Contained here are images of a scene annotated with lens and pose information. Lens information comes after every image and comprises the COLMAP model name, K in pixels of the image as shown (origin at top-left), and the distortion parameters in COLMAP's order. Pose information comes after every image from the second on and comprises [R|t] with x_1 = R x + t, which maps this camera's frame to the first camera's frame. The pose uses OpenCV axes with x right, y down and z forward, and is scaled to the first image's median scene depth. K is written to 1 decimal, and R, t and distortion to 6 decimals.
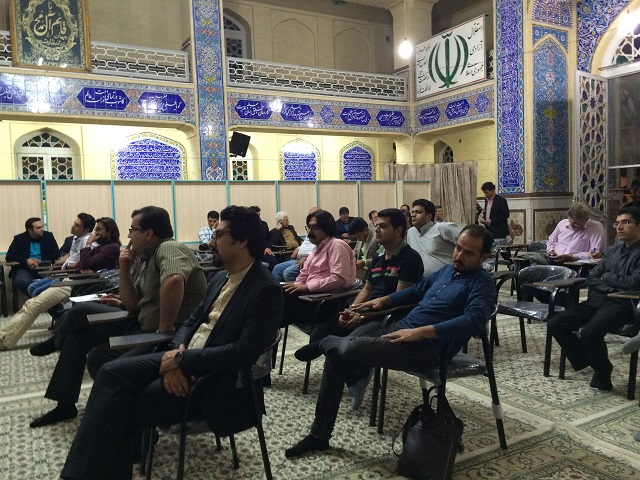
lens RADIAL K [[545.8, 0, 325.1], [0, 545.8, 233.9], [0, 0, 1]] dist [0.086607, -0.107293]
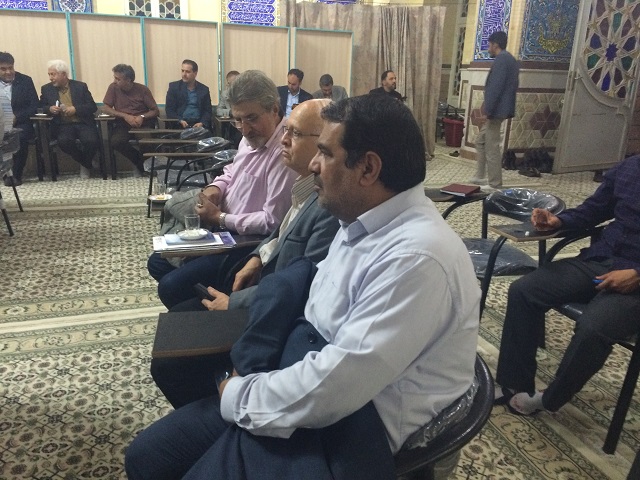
lens RADIAL K [[545.8, 0, 336.7], [0, 545.8, 240.8], [0, 0, 1]] dist [0.086607, -0.107293]
pose [[0.986801, 0.107301, -0.121282, 0.271769], [-0.072558, 0.962547, 0.261224, -0.026586], [0.144769, -0.248976, 0.957629, 0.295970]]
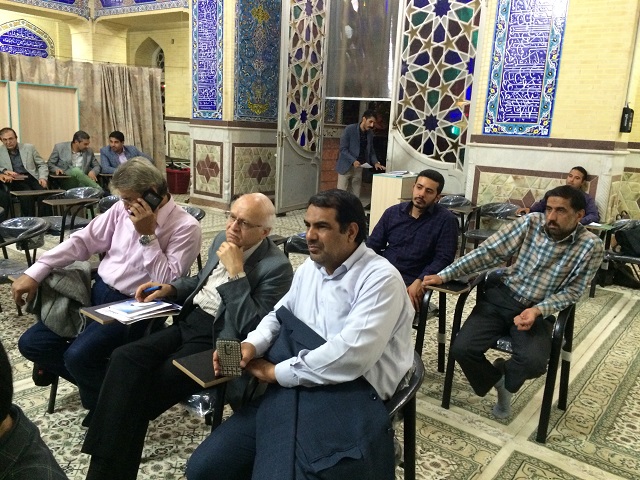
lens RADIAL K [[545.8, 0, 318.2], [0, 545.8, 238.7], [0, 0, 1]] dist [0.086607, -0.107293]
pose [[0.920739, 0.003110, 0.390166, 0.193454], [-0.066933, 0.986404, 0.150090, -0.036536], [-0.384395, -0.164309, 0.908429, 0.245153]]
